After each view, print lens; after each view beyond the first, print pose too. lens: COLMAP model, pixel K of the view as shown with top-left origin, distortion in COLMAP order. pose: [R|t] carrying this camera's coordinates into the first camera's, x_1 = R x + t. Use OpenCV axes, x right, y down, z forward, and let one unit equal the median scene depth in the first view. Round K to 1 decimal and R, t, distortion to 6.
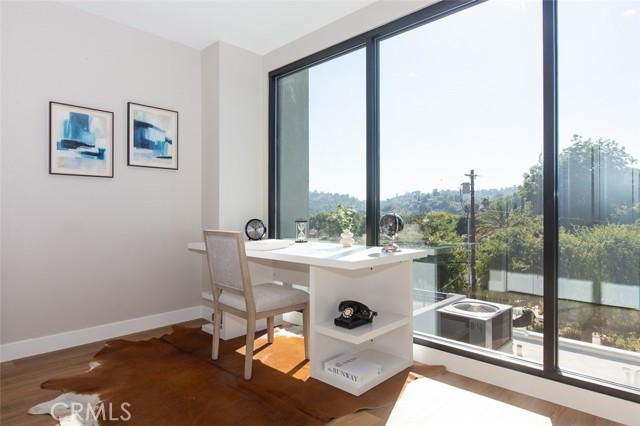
lens RADIAL K [[385.1, 0, 320.0], [0, 385.1, 213.0], [0, 0, 1]] dist [0.001401, 0.000321]
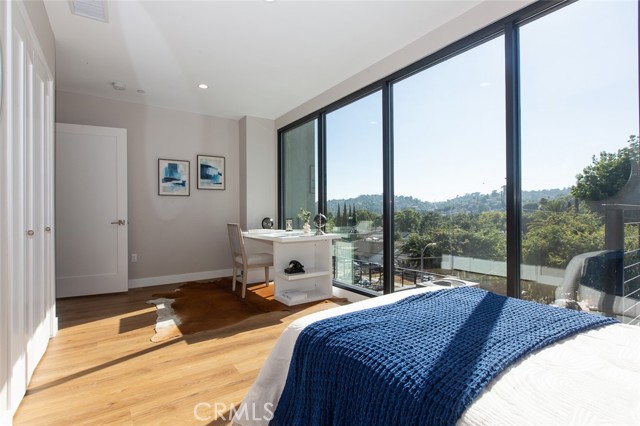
lens RADIAL K [[322.9, 0, 320.0], [0, 322.9, 213.0], [0, 0, 1]] dist [-0.004372, -0.000075]
pose [[0.978054, -0.004840, -0.208297, 0.385774], [0.004864, 0.999988, -0.000398, -0.003591], [0.208297, -0.000624, 0.978065, -0.381850]]
